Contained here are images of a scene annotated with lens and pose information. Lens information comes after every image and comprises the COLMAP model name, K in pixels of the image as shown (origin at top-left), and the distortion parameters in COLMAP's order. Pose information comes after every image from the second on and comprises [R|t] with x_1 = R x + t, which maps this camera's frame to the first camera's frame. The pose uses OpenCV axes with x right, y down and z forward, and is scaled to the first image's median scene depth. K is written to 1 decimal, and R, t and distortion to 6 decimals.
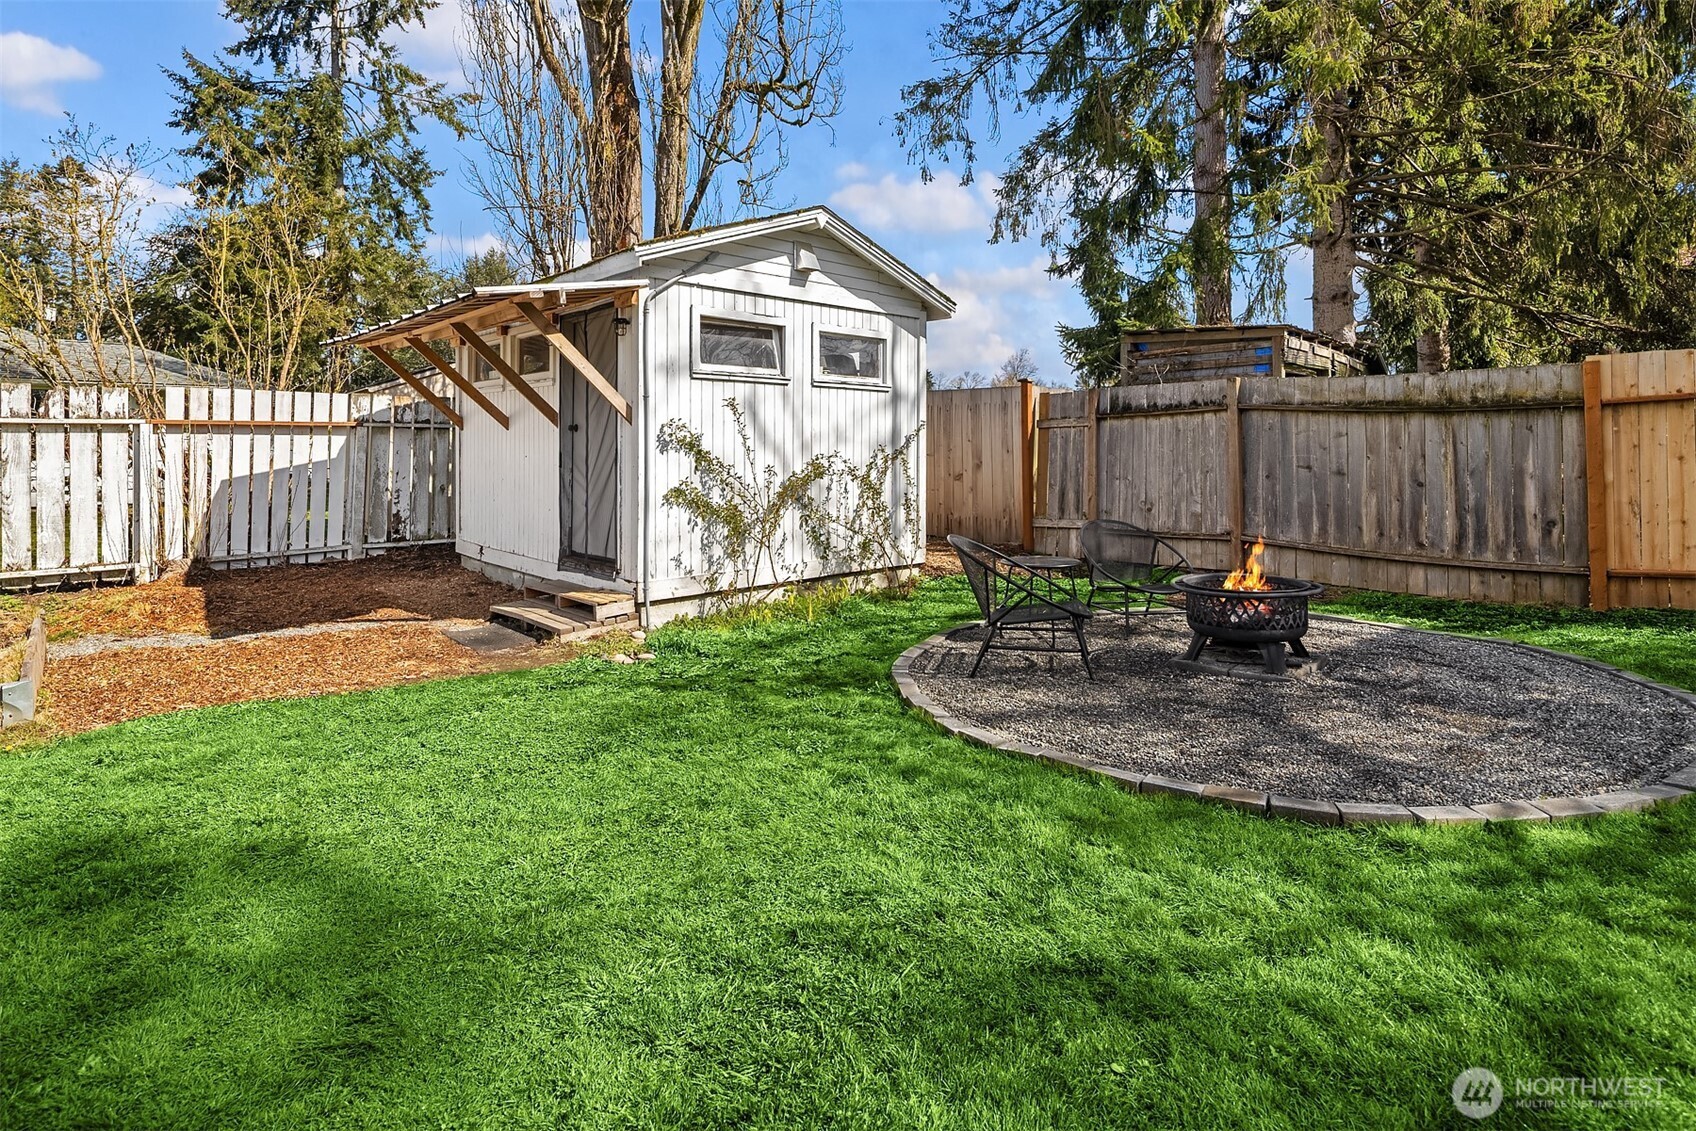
lens RADIAL K [[834.5, 0, 843.9], [0, 834.5, 448.9], [0, 0, 1]] dist [0.000099, 0.000412]
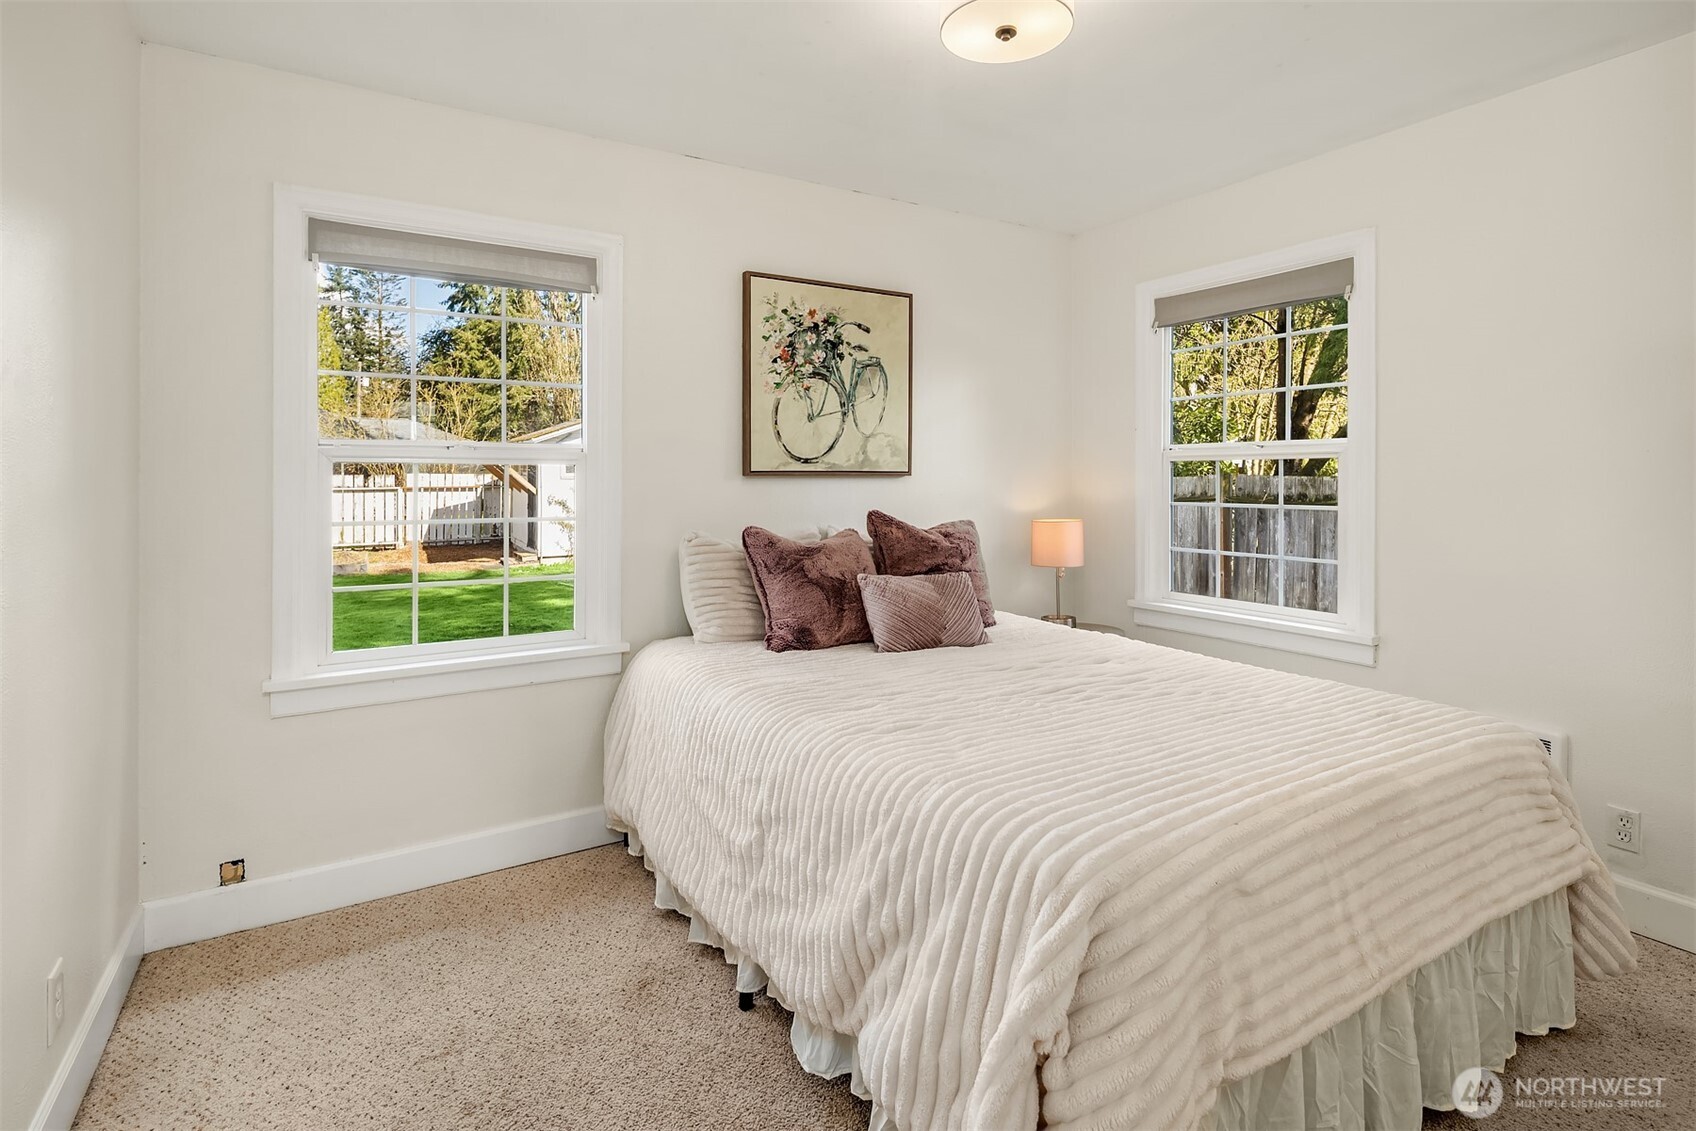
lens RADIAL K [[803.8, 0, 845.2], [0, 803.8, 470.7], [0, 0, 1]] dist [-0.001259, -0.000262]
pose [[0.975603, 0.004143, -0.219502, 1.210468], [-0.002773, 0.999975, 0.006550, -0.119936], [0.219524, -0.005782, 0.975590, -1.292502]]
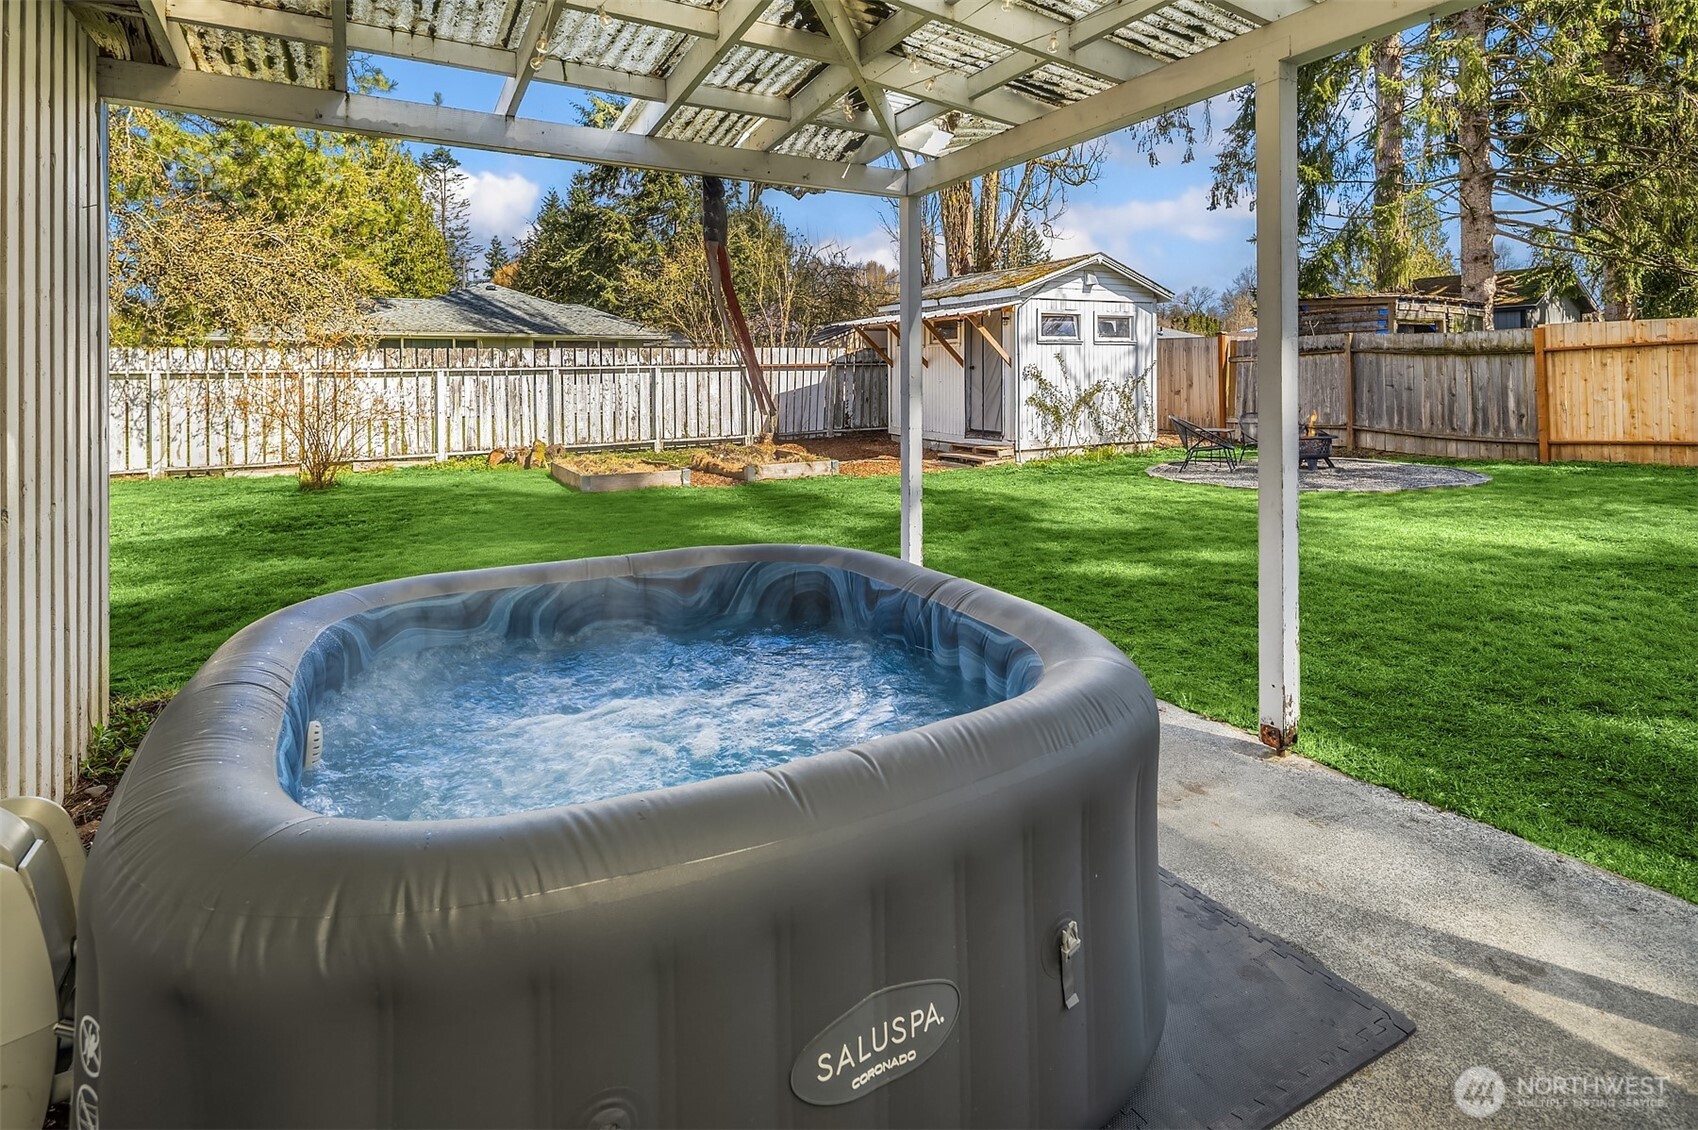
lens RADIAL K [[817.4, 0, 855.7], [0, 817.4, 376.8], [0, 0, 1]] dist [0.000608, 0.000096]
pose [[0.968808, -0.007008, -0.247713, -0.103642], [0.009464, 0.999917, 0.008725, -0.022405], [0.247631, -0.010797, 0.968794, -0.956196]]
